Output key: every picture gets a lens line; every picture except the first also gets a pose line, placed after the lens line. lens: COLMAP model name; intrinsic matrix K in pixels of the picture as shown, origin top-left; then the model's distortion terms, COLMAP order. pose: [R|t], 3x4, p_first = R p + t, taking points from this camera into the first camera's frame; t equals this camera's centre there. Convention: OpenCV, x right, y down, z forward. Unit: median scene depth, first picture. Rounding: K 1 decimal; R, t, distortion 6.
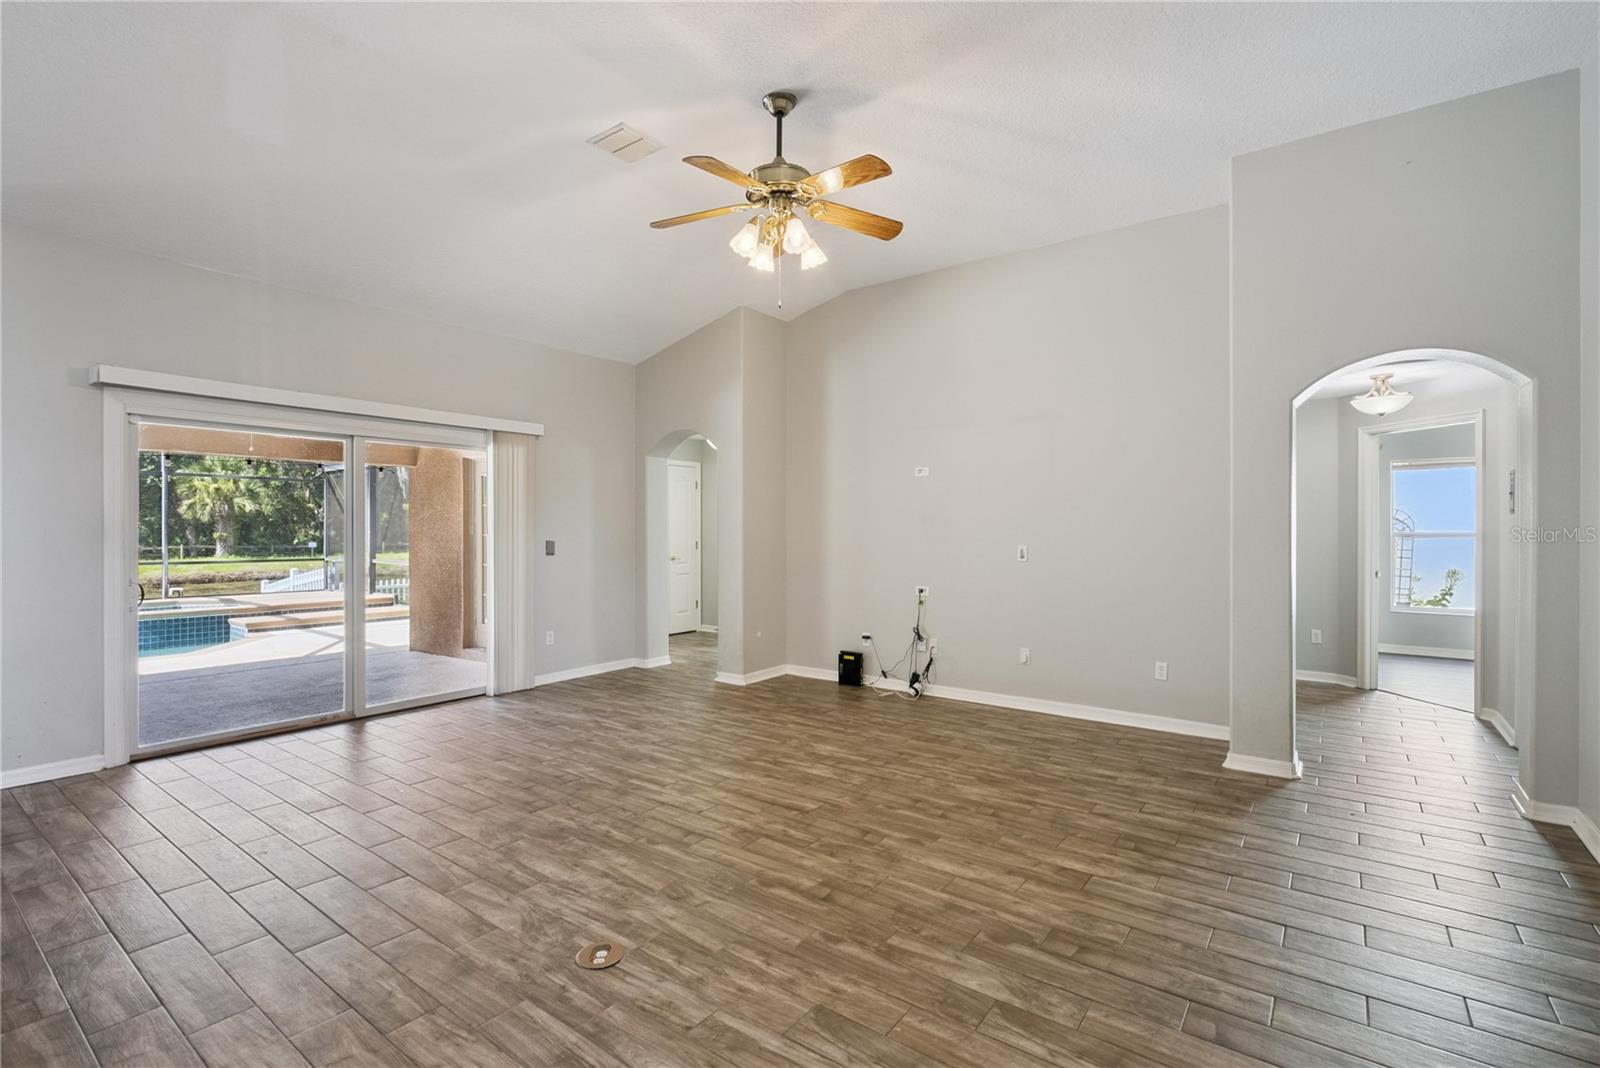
lens RADIAL K [[733.5, 0, 801.6], [0, 733.5, 530.3], [0, 0, 1]] dist [-0.003492, -0.000098]
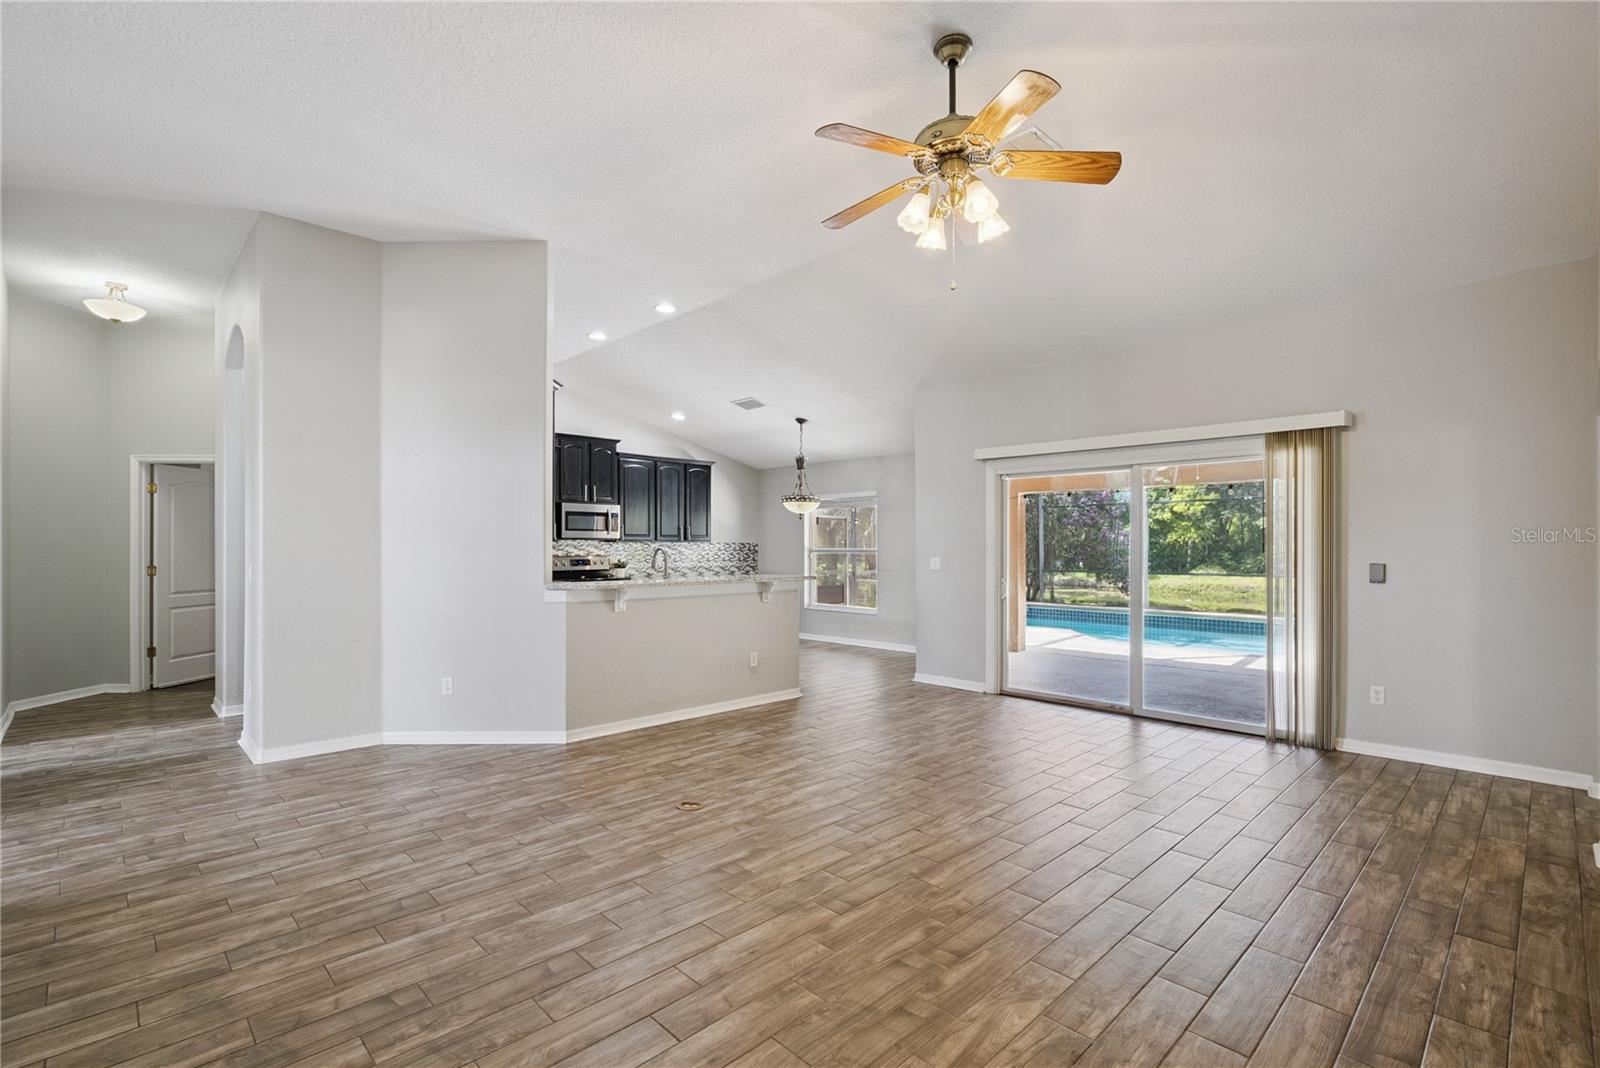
lens RADIAL K [[733.4, 0, 796.2], [0, 733.4, 543.7], [0, 0, 1]] dist [-0.004101, 0.000229]
pose [[-0.165406, -0.003377, -0.986220, 0.775292], [-0.000731, 0.999994, -0.003301, -0.003311], [0.986225, 0.000175, -0.165407, 0.885381]]
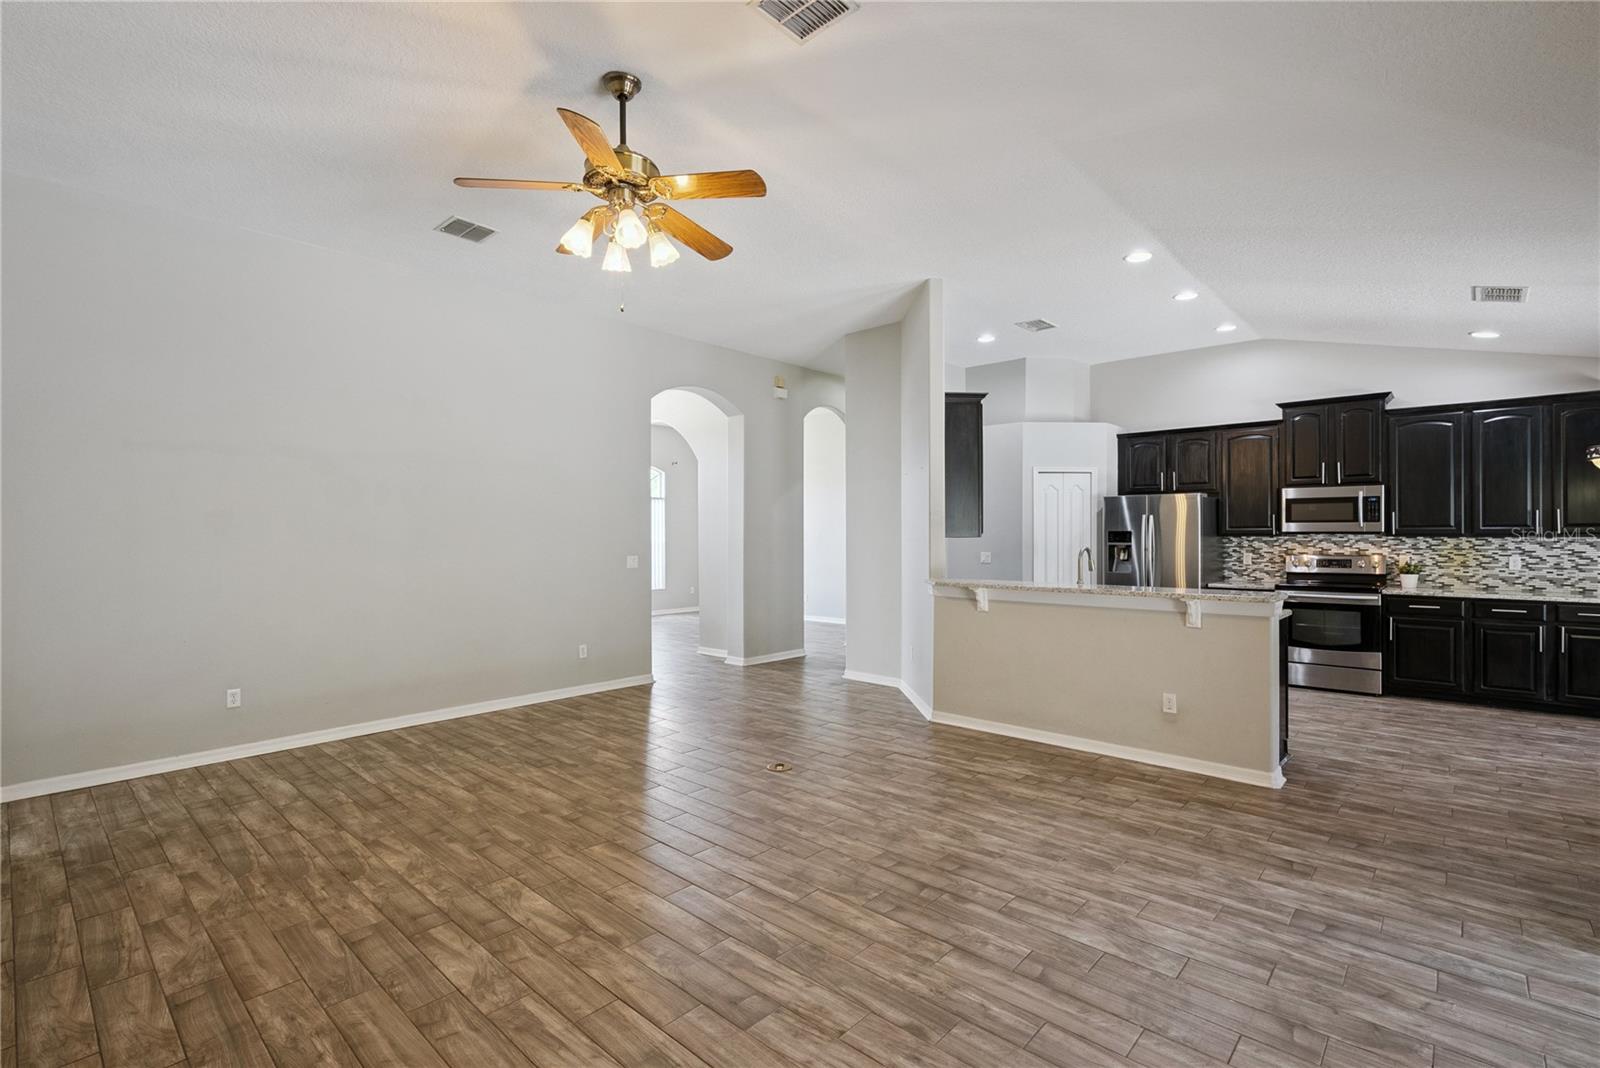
lens RADIAL K [[725.4, 0, 801.9], [0, 725.4, 533.0], [0, 0, 1]] dist [-0.000096, -0.000519]
pose [[-0.995045, 0.003141, 0.099379, -0.311463], [0.003016, 0.999994, -0.001406, -0.026556], [-0.099382, -0.001100, -0.995049, 1.720185]]
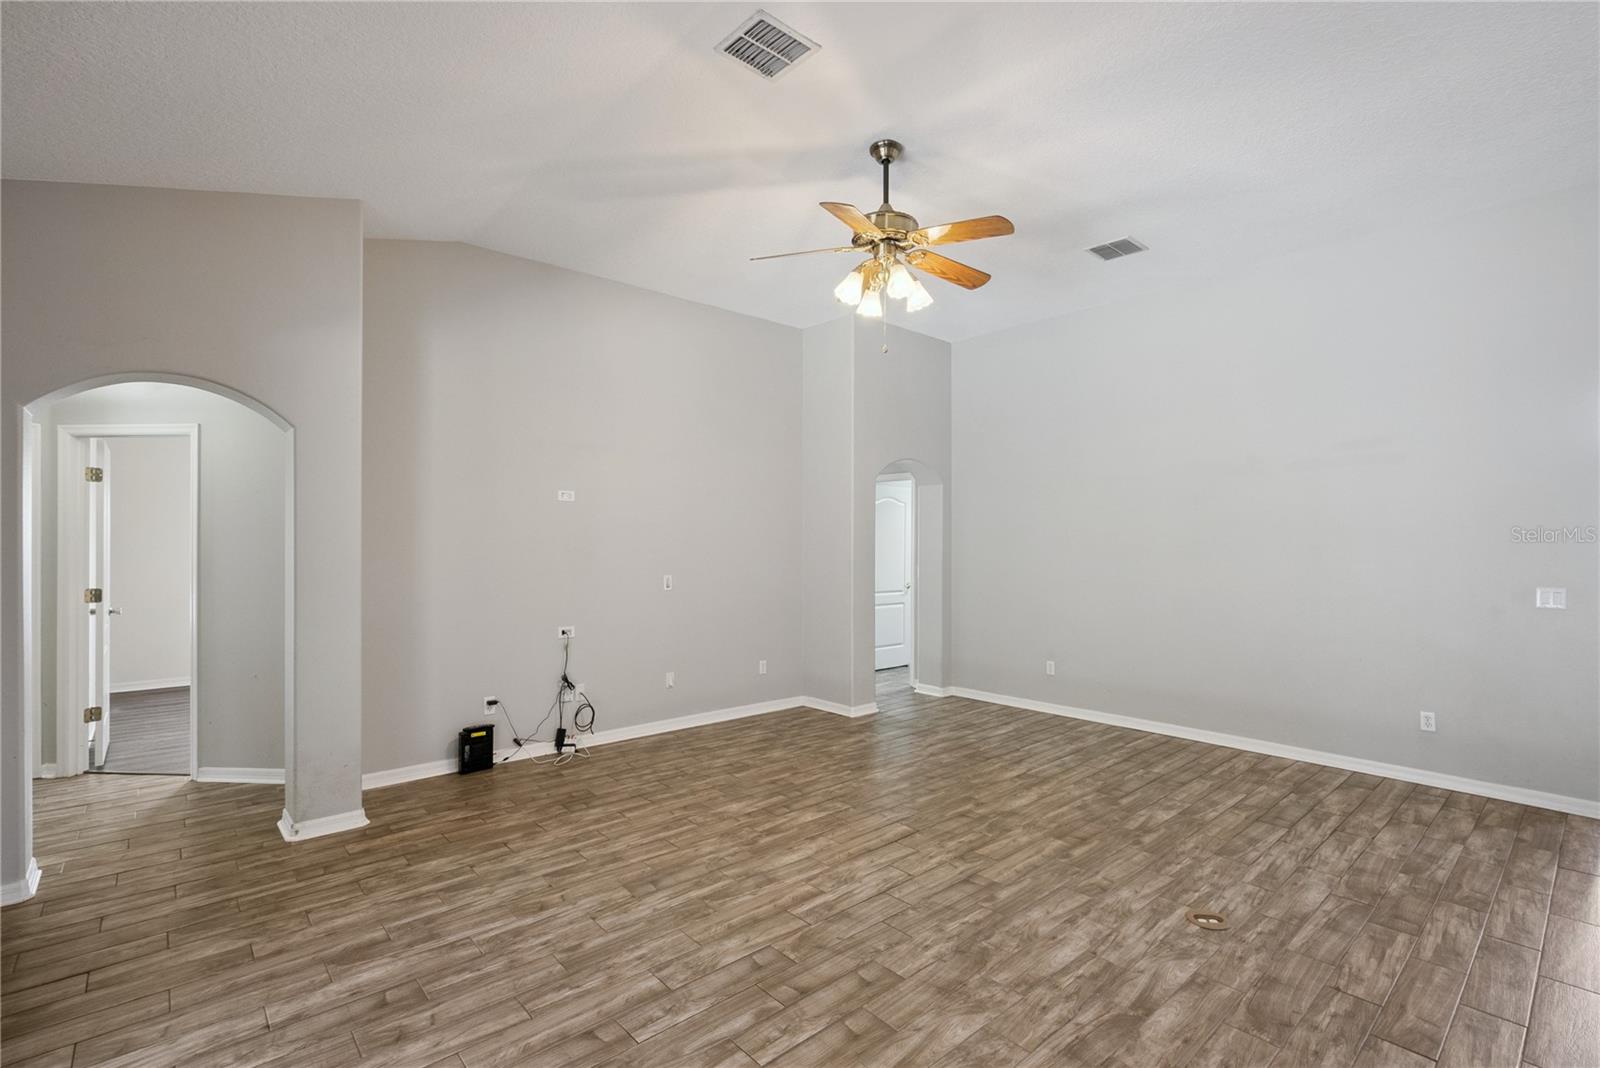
lens RADIAL K [[733.4, 0, 802.1], [0, 733.4, 537.5], [0, 0, 1]] dist [-0.003502, 0.000257]
pose [[0.201457, 0.006523, 0.979476, -0.963178], [-0.000869, 0.999979, -0.006481, -0.037004], [-0.979497, 0.000454, 0.201458, 0.837159]]
